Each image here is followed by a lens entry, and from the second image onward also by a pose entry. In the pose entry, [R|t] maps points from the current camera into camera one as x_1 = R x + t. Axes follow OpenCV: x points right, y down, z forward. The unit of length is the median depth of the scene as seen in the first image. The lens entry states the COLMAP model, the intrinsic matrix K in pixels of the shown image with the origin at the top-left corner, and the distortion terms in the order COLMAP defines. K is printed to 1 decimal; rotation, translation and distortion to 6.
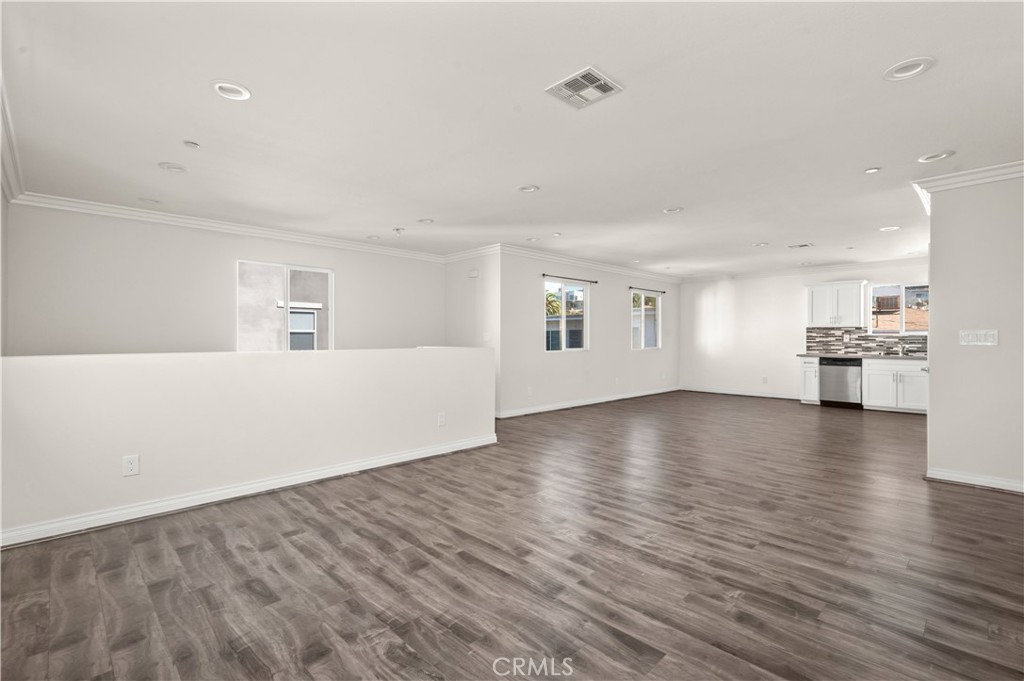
lens RADIAL K [[472.3, 0, 502.7], [0, 472.3, 337.0], [0, 0, 1]] dist [0.002195, -0.001215]
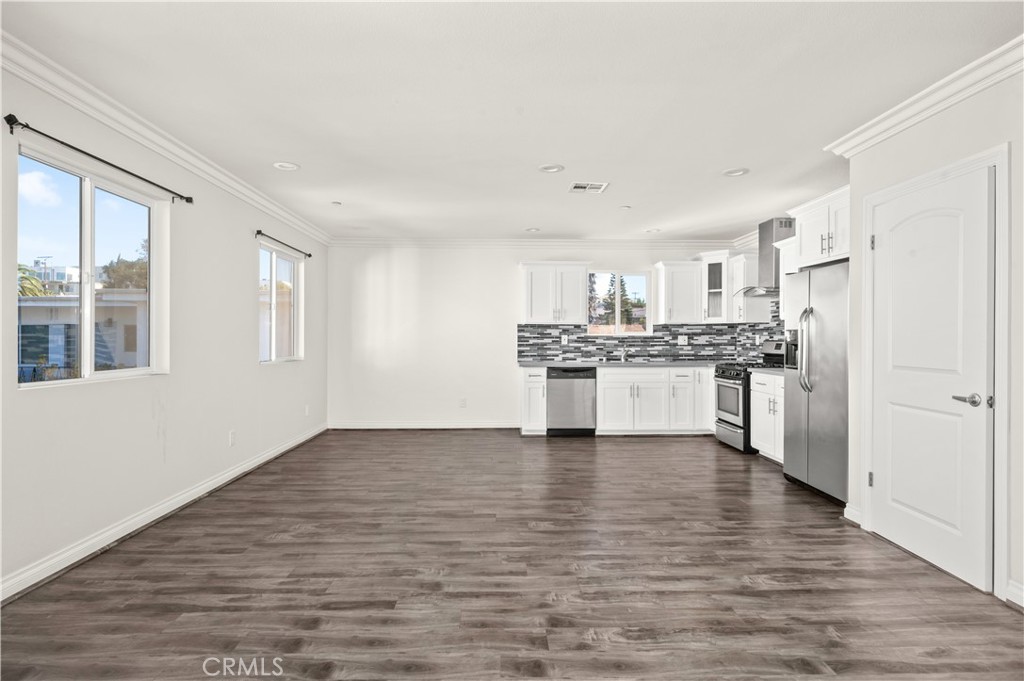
lens RADIAL K [[543.0, 0, 514.2], [0, 543.0, 336.2], [0, 0, 1]] dist [-0.002458, 0.003183]
pose [[0.665534, 0.001636, 0.746365, 0.038712], [-0.001109, 0.999999, -0.001204, -0.001775], [-0.746366, -0.000026, 0.665535, 0.468839]]
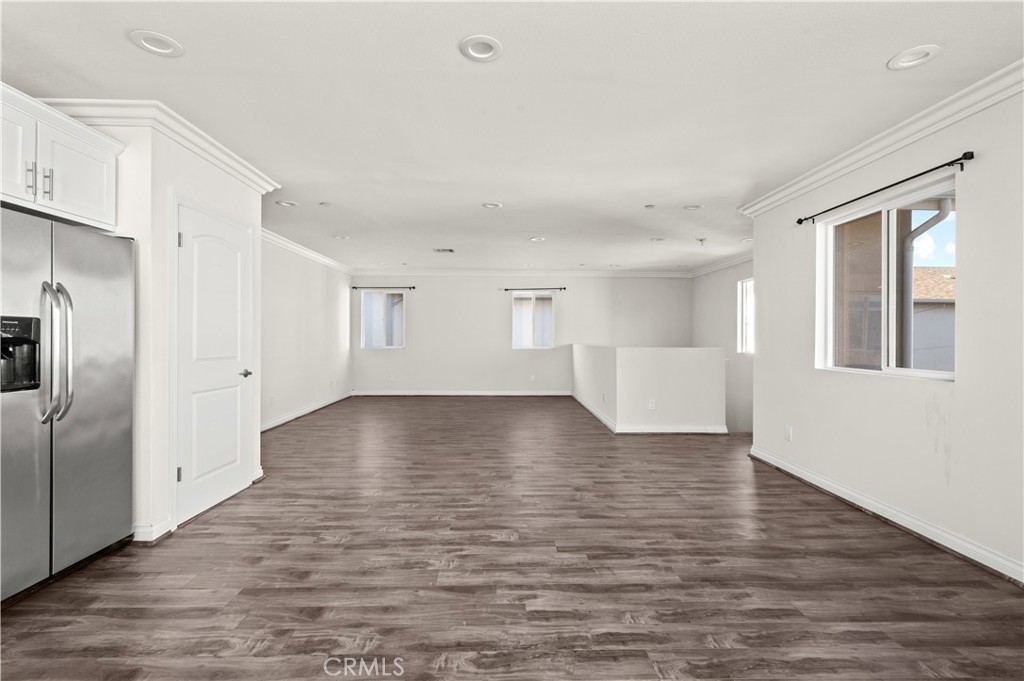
lens RADIAL K [[472.3, 0, 517.4], [0, 472.3, 335.7], [0, 0, 1]] dist [0.002195, -0.001215]
pose [[-0.665625, -0.008028, -0.746243, 0.578153], [-0.004955, 0.999968, -0.006338, 0.000851], [0.746270, -0.000521, -0.665643, 0.934353]]
